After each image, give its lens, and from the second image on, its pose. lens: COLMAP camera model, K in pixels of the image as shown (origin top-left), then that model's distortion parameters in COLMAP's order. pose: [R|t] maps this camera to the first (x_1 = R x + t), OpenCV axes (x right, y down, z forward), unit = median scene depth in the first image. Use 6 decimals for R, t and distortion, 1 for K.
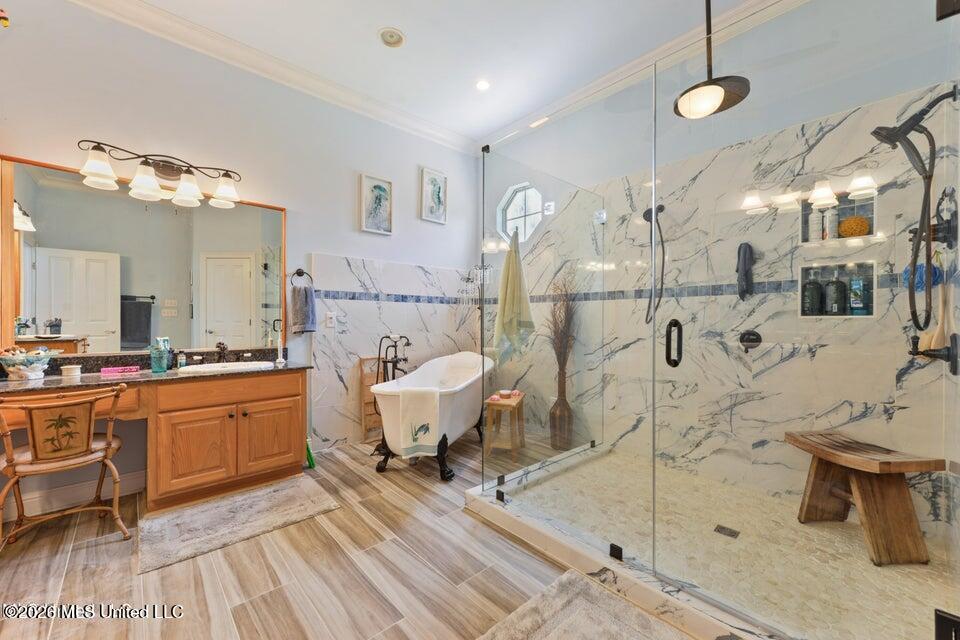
lens RADIAL K [[385.6, 0, 478.5], [0, 385.6, 320.2], [0, 0, 1]] dist [0.010249, -0.002002]
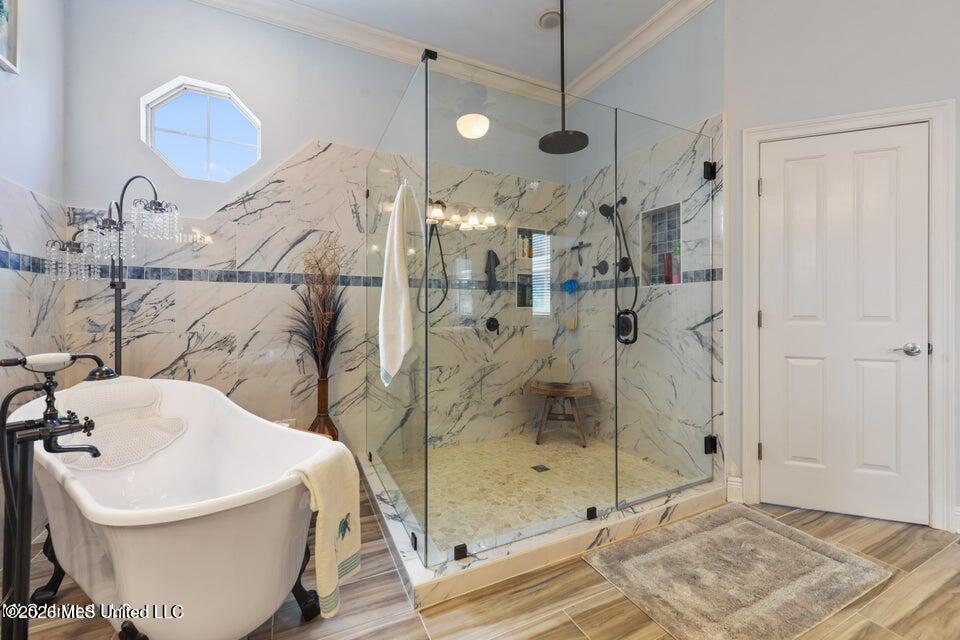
lens RADIAL K [[385.6, 0, 477.9], [0, 385.6, 308.2], [0, 0, 1]] dist [0.010249, -0.002002]
pose [[0.274790, 0.002164, 0.961502, -0.405493], [-0.001500, 0.999997, -0.001822, -0.001707], [-0.961503, -0.000942, 0.274793, 0.491007]]
